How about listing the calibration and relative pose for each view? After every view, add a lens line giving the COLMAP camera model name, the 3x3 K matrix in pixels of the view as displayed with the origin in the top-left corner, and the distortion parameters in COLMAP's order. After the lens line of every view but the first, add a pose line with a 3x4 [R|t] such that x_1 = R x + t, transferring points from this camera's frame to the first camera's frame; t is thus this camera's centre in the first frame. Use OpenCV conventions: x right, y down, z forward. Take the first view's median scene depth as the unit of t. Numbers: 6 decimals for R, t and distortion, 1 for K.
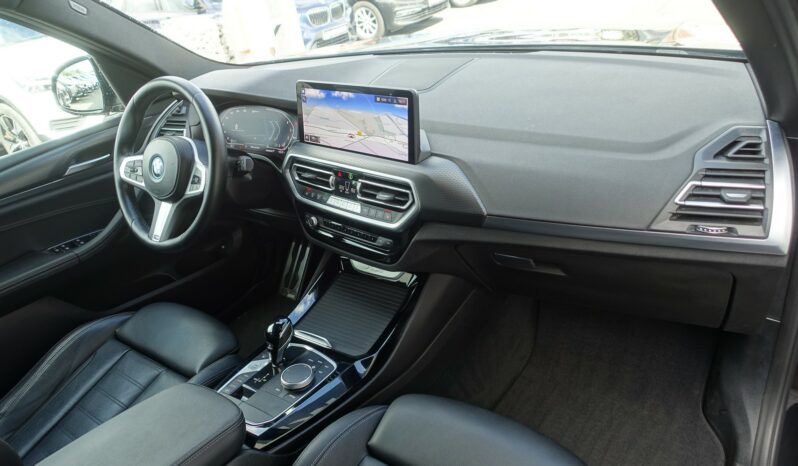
lens RADIAL K [[543.2, 0, 399.0], [0, 543.2, 233.0], [0, 0, 1]] dist [-0.007437, 0.000529]
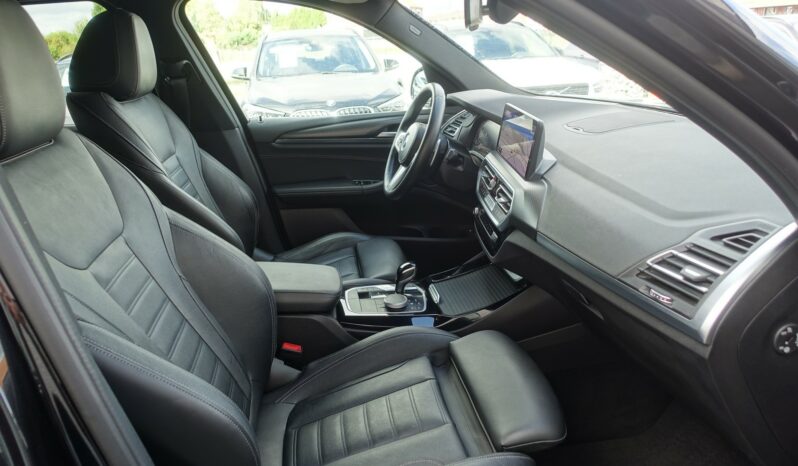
lens RADIAL K [[543.2, 0, 399.0], [0, 543.2, 233.0], [0, 0, 1]] dist [-0.007437, 0.000529]
pose [[0.689563, 0.347328, -0.635505, 0.598250], [-0.391815, 0.916901, 0.075978, -0.000140], [0.609084, 0.196609, 0.768350, -0.077069]]
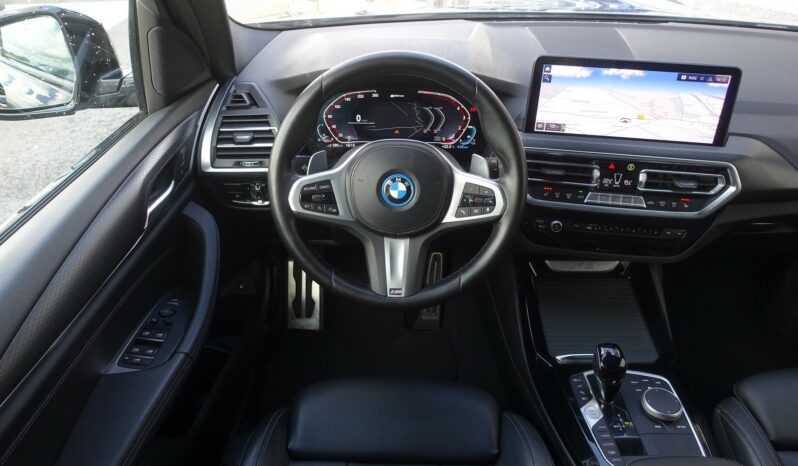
lens RADIAL K [[543.2, 0, 399.0], [0, 543.2, 233.0], [0, 0, 1]] dist [-0.007437, 0.000529]
pose [[0.817599, -0.192165, 0.542774, -0.900010], [0.153715, 0.981298, 0.115875, -0.161108], [-0.554890, -0.011306, 0.831847, 0.487386]]
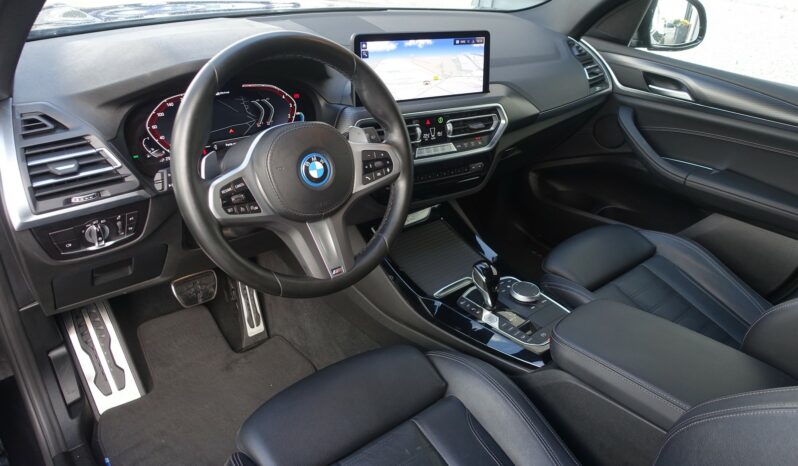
lens RADIAL K [[543.2, 0, 399.0], [0, 543.2, 233.0], [0, 0, 1]] dist [-0.007437, 0.000529]
pose [[0.262460, -0.345968, 0.900789, -1.147061], [0.352466, 0.903383, 0.244268, -0.194801], [-0.898266, 0.253387, 0.359044, 0.761296]]
